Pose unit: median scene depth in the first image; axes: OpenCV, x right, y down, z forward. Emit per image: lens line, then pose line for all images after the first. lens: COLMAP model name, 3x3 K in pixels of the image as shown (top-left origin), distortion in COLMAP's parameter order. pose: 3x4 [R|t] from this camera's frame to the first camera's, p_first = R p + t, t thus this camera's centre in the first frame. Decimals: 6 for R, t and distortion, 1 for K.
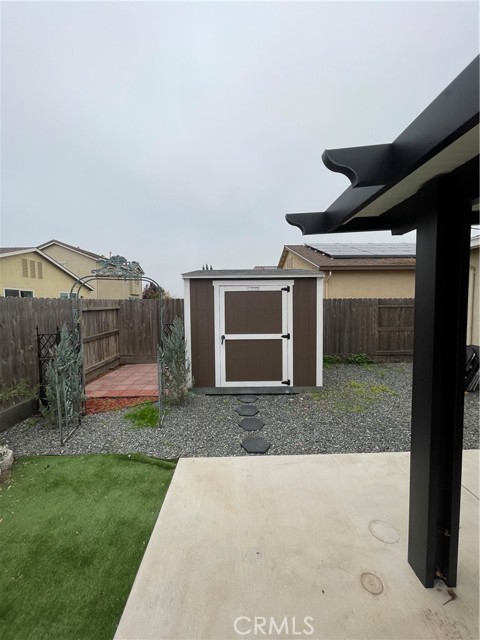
lens RADIAL K [[258.9, 0, 238.3], [0, 258.9, 319.3], [0, 0, 1]] dist [-0.000399, -0.000017]
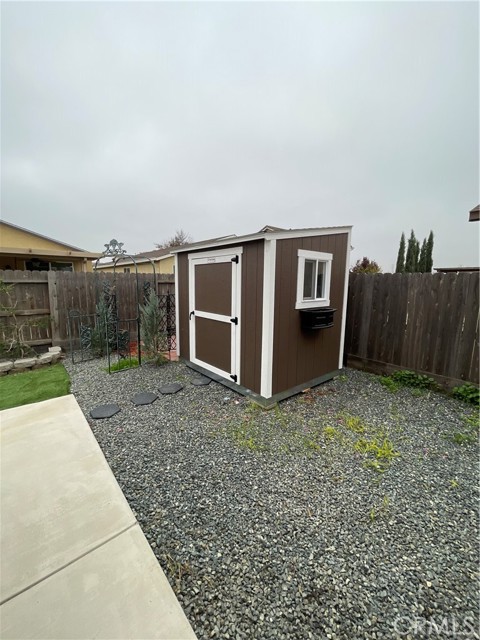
lens RADIAL K [[258.9, 0, 239.1], [0, 258.9, 320.9], [0, 0, 1]] dist [-0.000399, -0.000017]
pose [[0.642600, 0.134320, -0.754337, 0.788277], [-0.064385, 0.990498, 0.121524, -0.029586], [0.763492, -0.029524, 0.645142, 0.503202]]
